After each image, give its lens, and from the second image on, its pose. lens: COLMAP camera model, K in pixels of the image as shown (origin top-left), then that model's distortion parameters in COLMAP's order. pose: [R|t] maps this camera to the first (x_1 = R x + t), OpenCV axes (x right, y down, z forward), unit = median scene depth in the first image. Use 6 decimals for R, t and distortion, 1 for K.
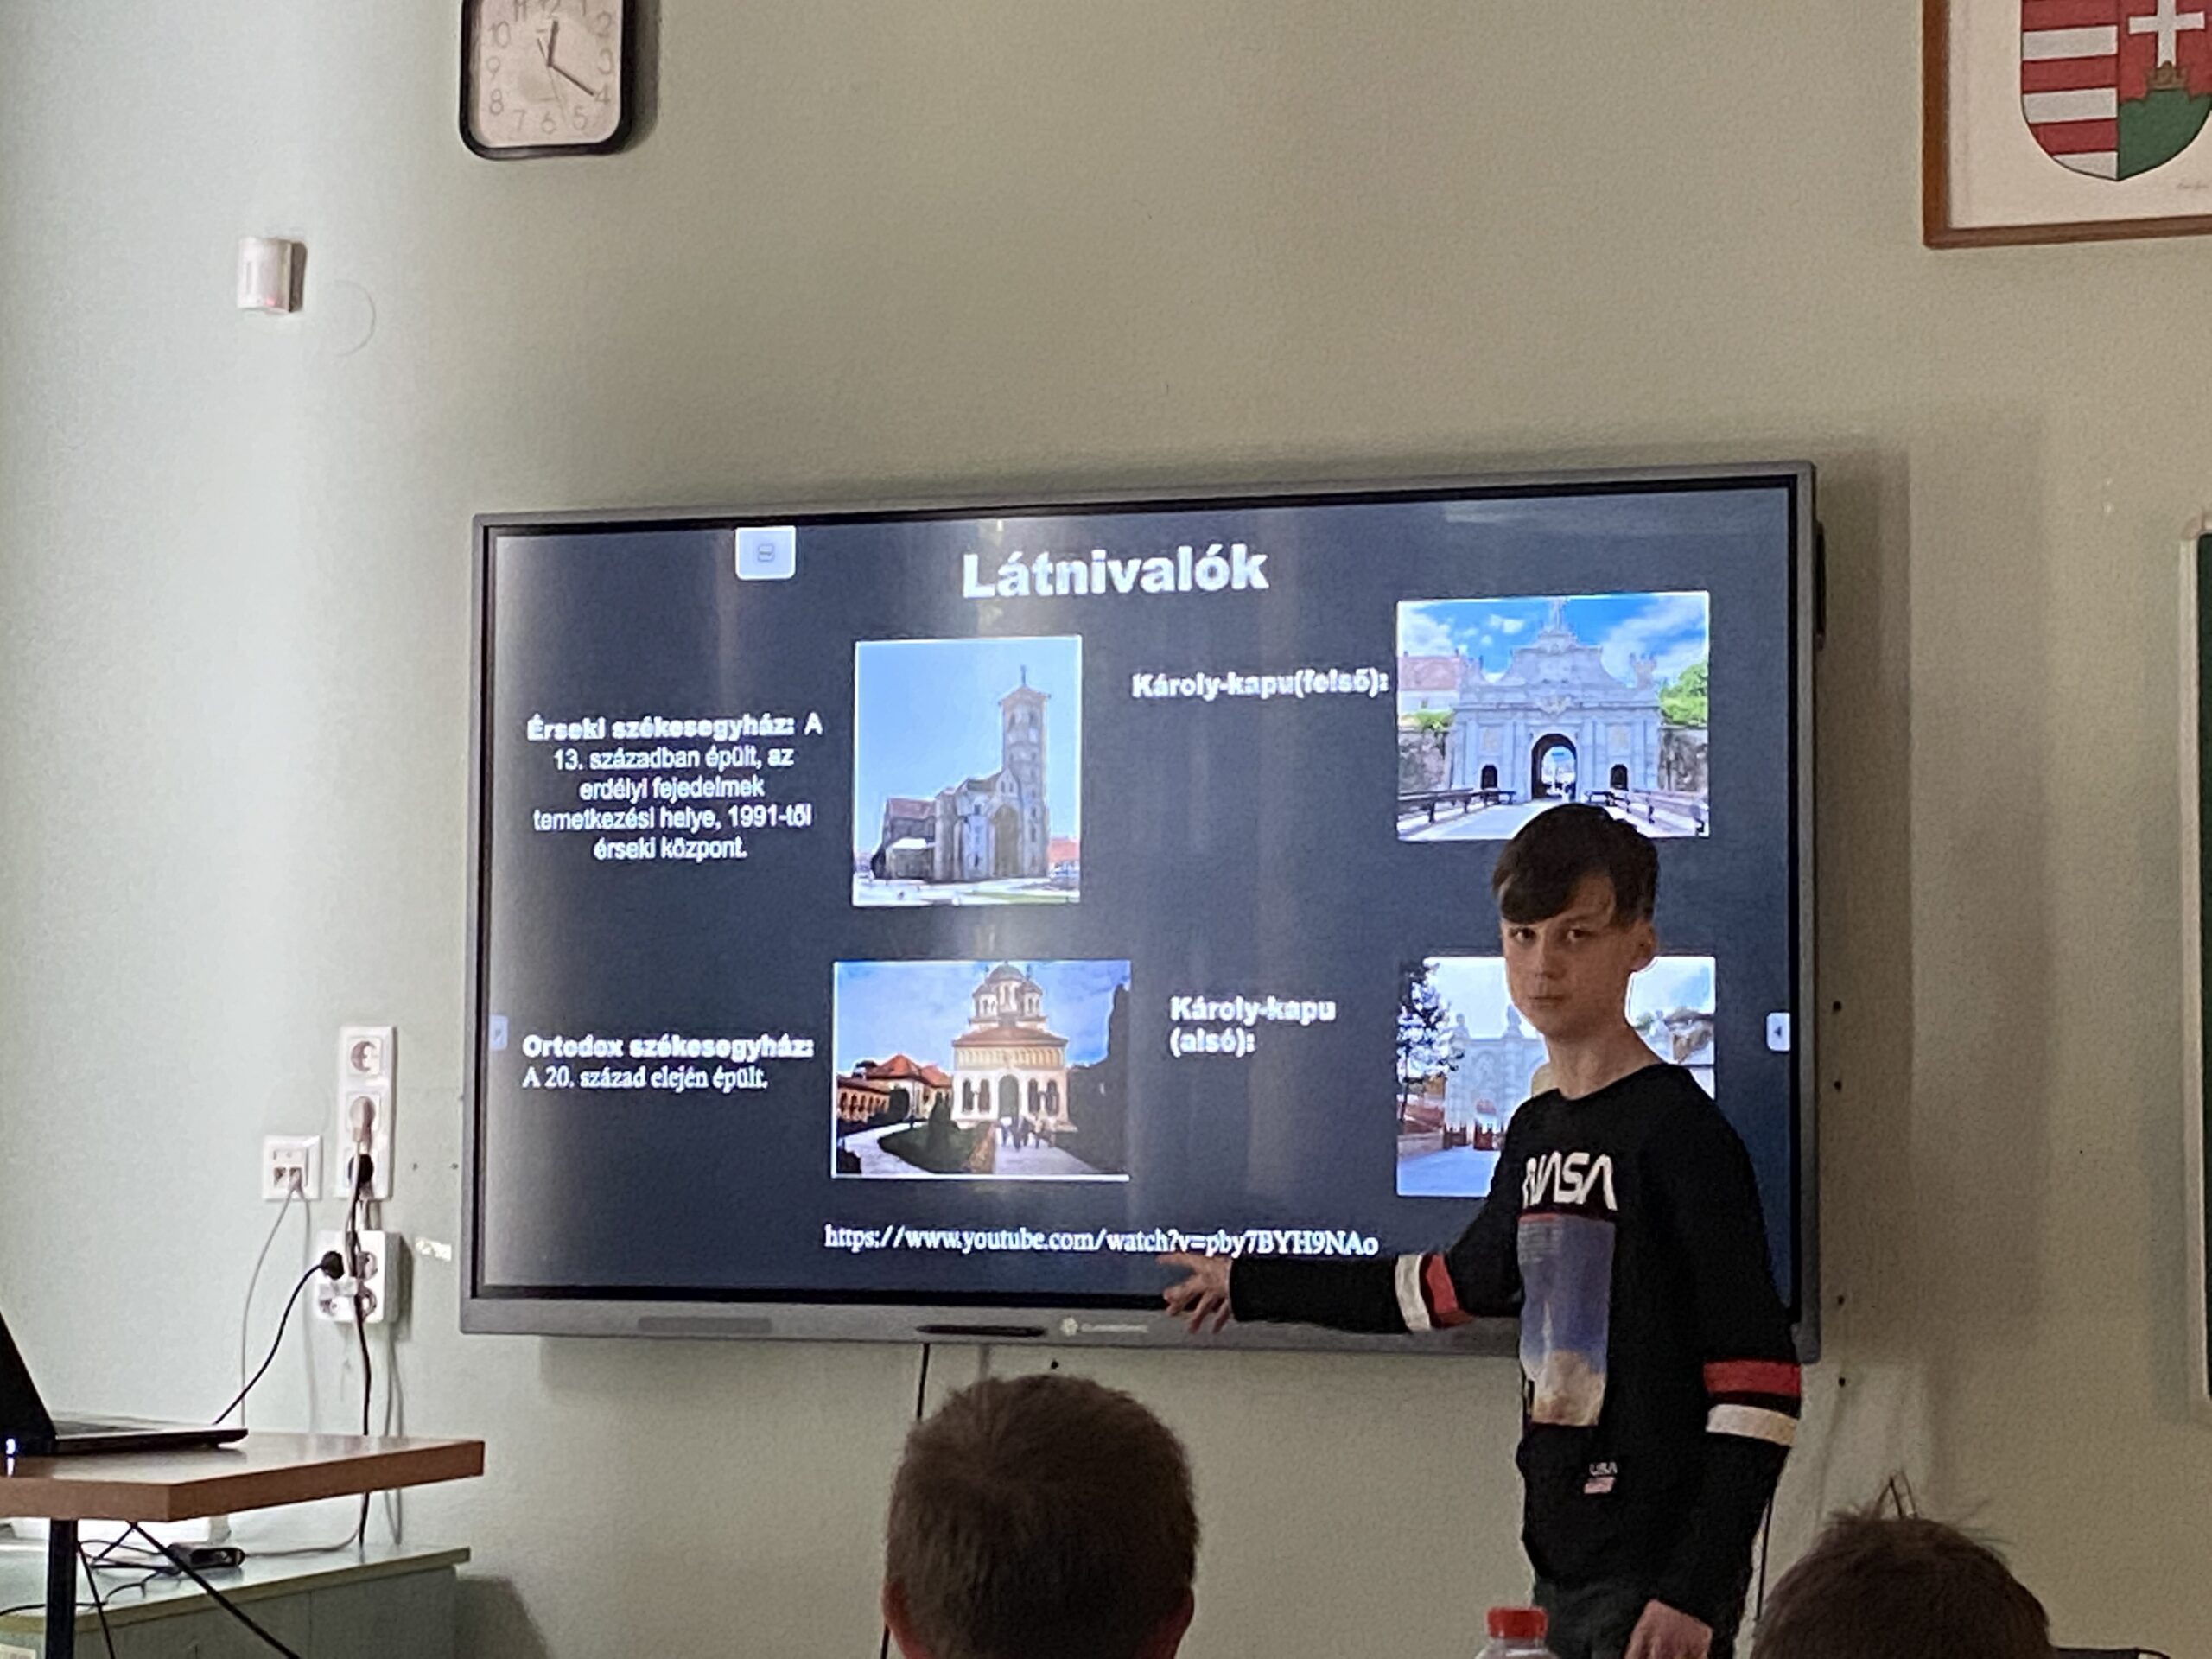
lens RADIAL K [[5594.2, 0, 1108.0], [0, 5594.2, 807.7], [0, 0, 1]] dist [0.329813, 0.000000]
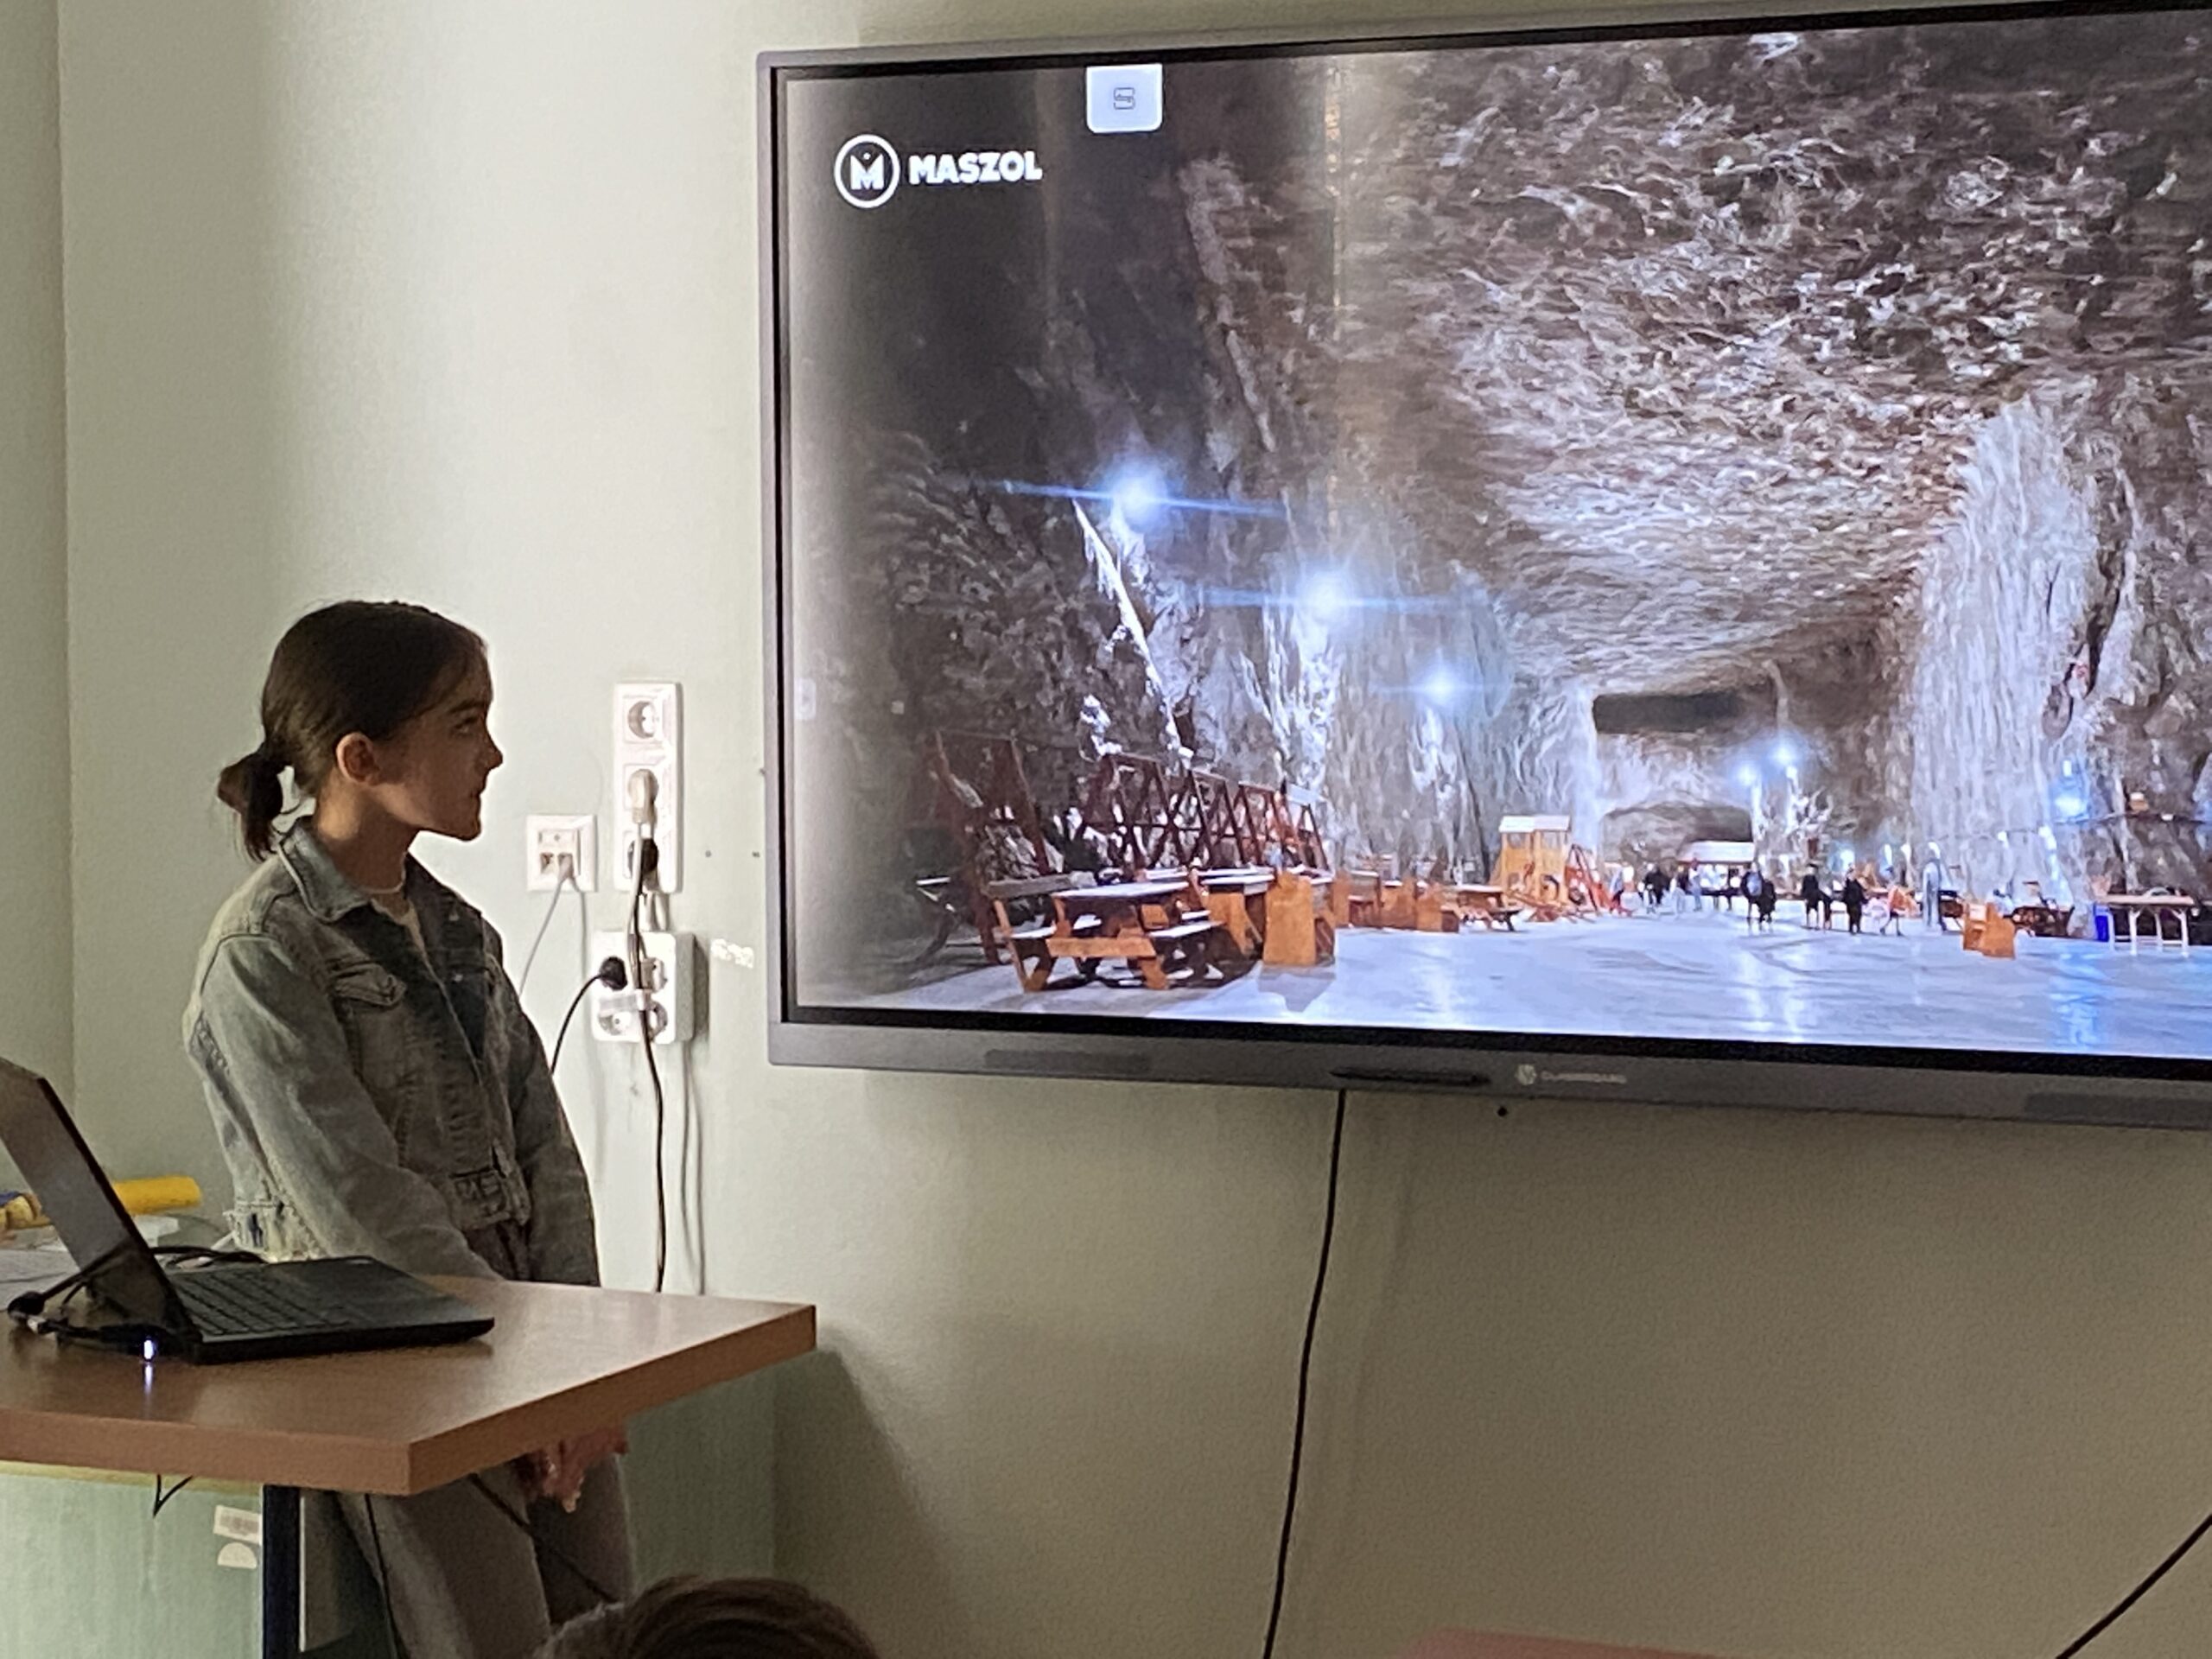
lens RADIAL K [[4670.1, 0, 1116.4], [0, 4670.1, 816.8], [0, 0, 1]] dist [0.275689, 0.000000]
pose [[0.999401, -0.010429, -0.032989, -0.040314], [0.014376, 0.992452, 0.121789, -0.024789], [0.031470, -0.122191, 0.992008, 0.319683]]
